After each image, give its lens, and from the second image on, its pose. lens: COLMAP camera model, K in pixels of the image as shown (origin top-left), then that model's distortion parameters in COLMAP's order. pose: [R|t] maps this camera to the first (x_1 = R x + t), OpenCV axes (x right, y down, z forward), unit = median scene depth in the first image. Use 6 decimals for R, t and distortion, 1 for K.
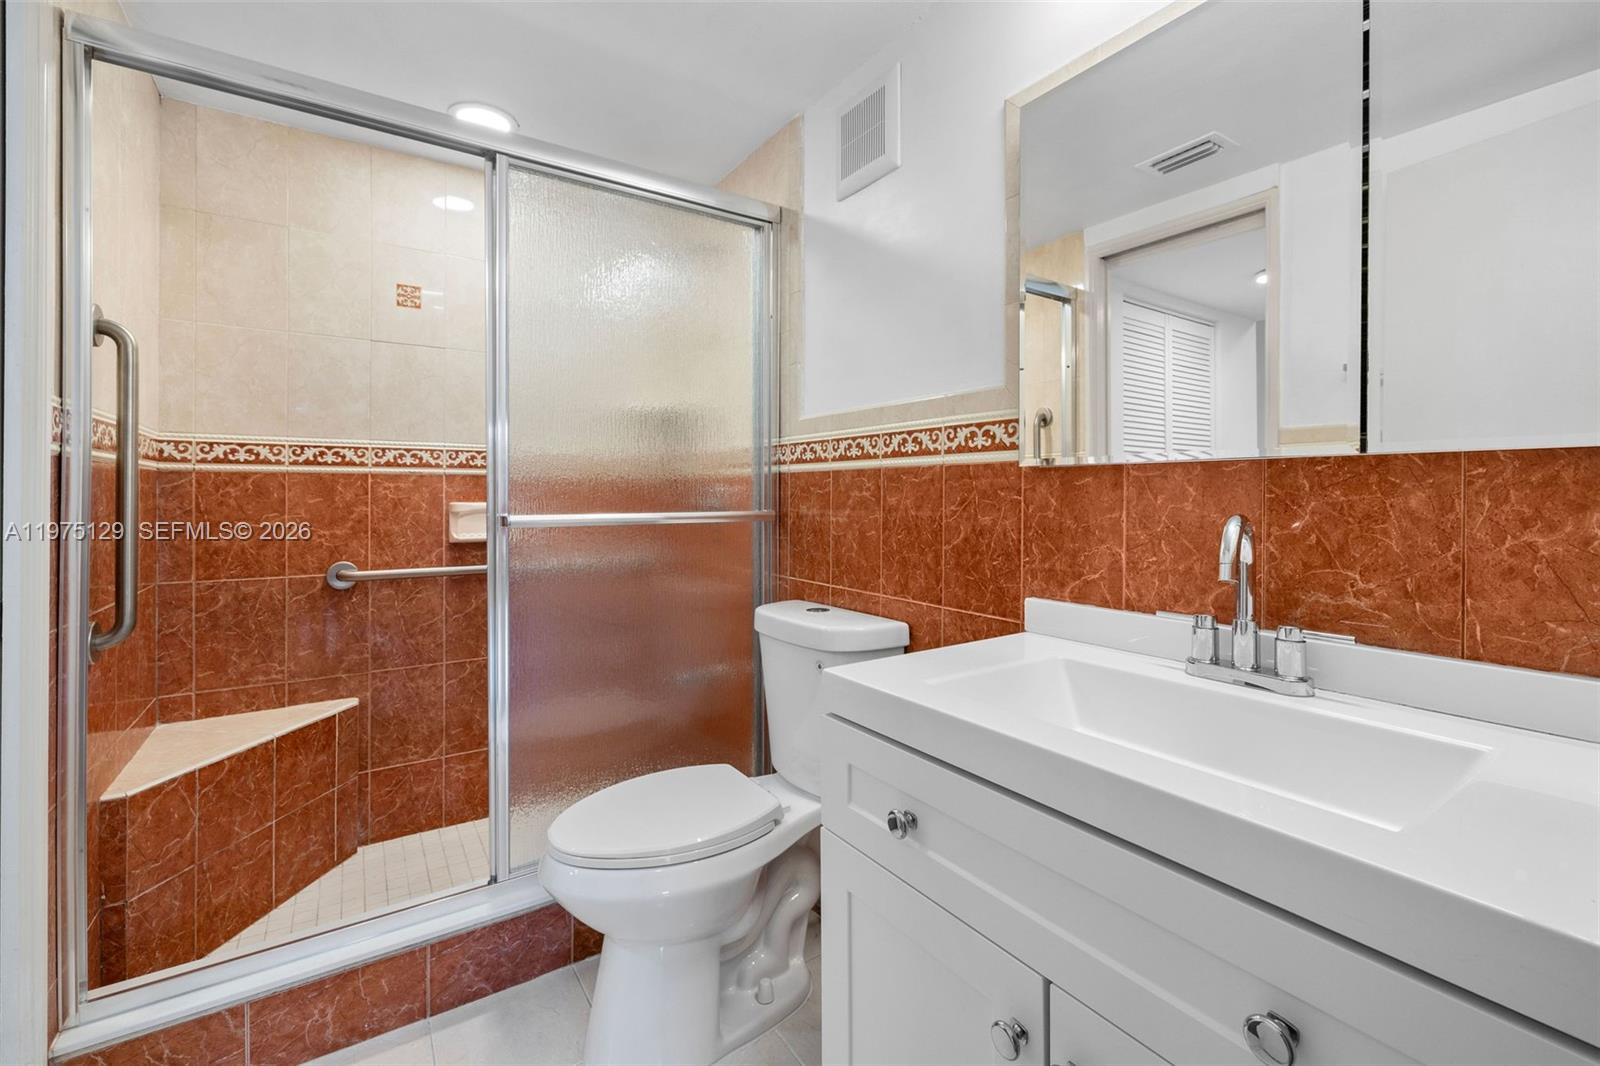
lens RADIAL K [[670.8, 0, 788.5], [0, 670.8, 494.3], [0, 0, 1]] dist [-0.002106, -0.000051]
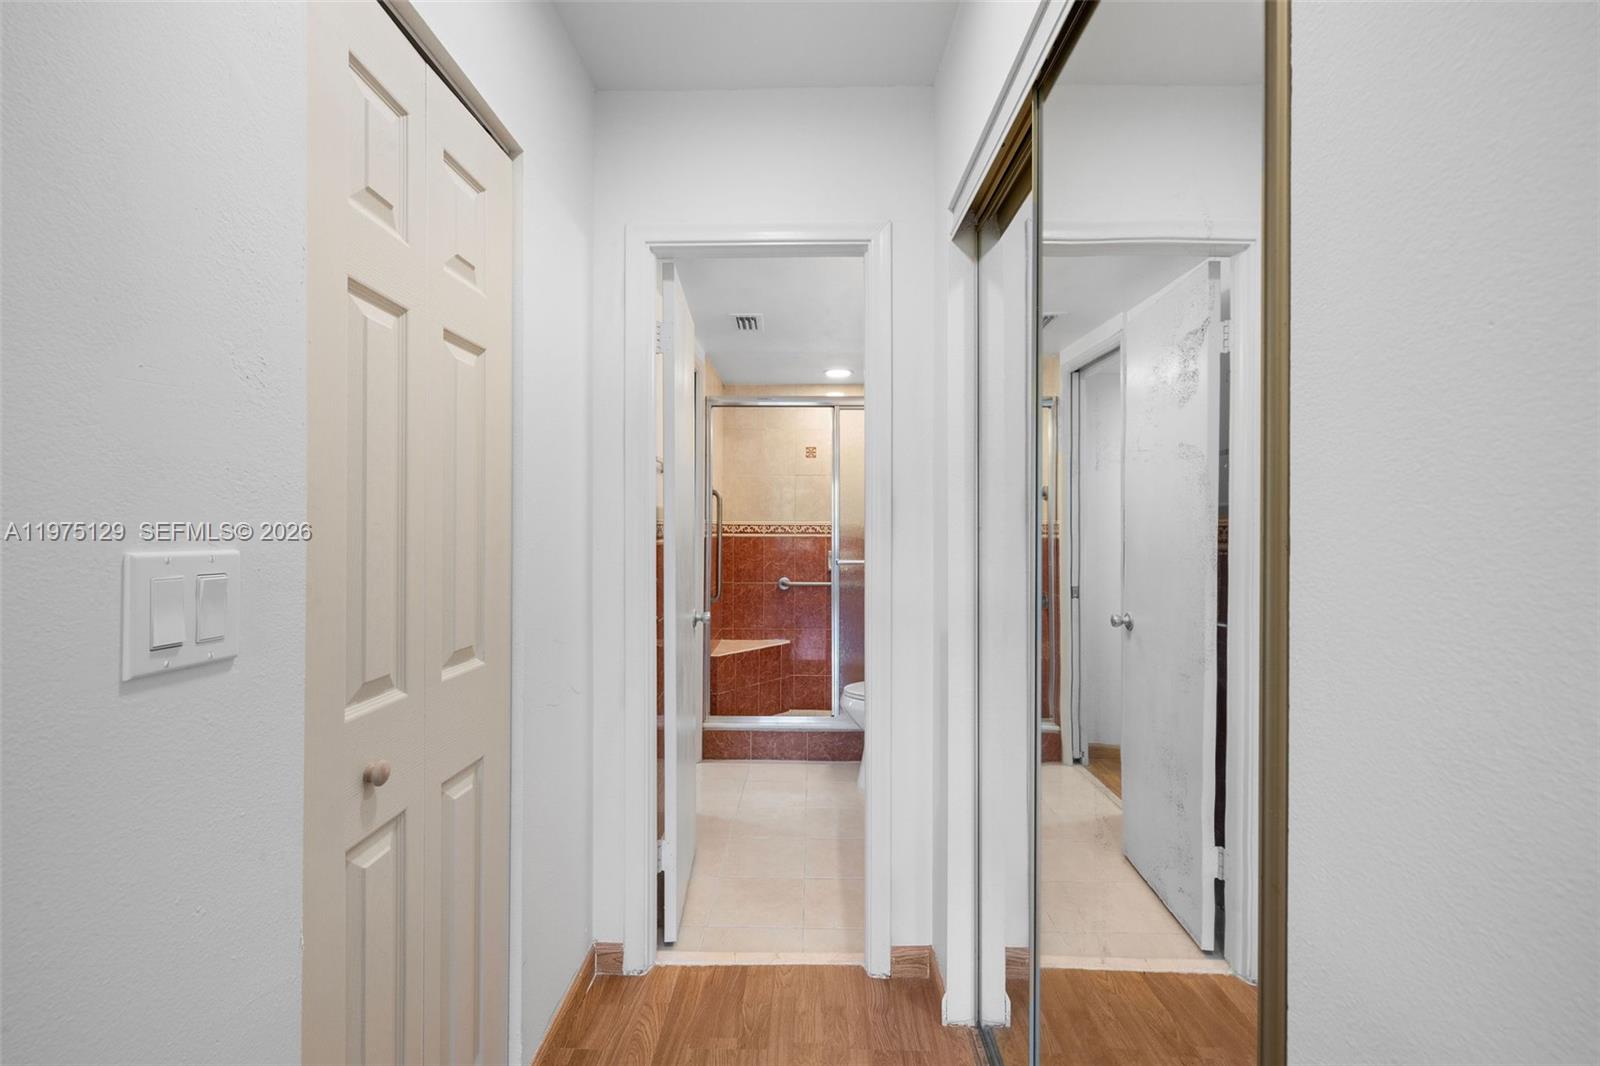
lens RADIAL K [[670.8, 0, 798.1], [0, 670.8, 528.5], [0, 0, 1]] dist [-0.002106, -0.000051]
pose [[0.823385, 0.004276, -0.567467, 0.700615], [-0.003507, 0.999991, 0.002446, -0.073760], [0.567473, -0.000024, 0.823392, -0.889724]]
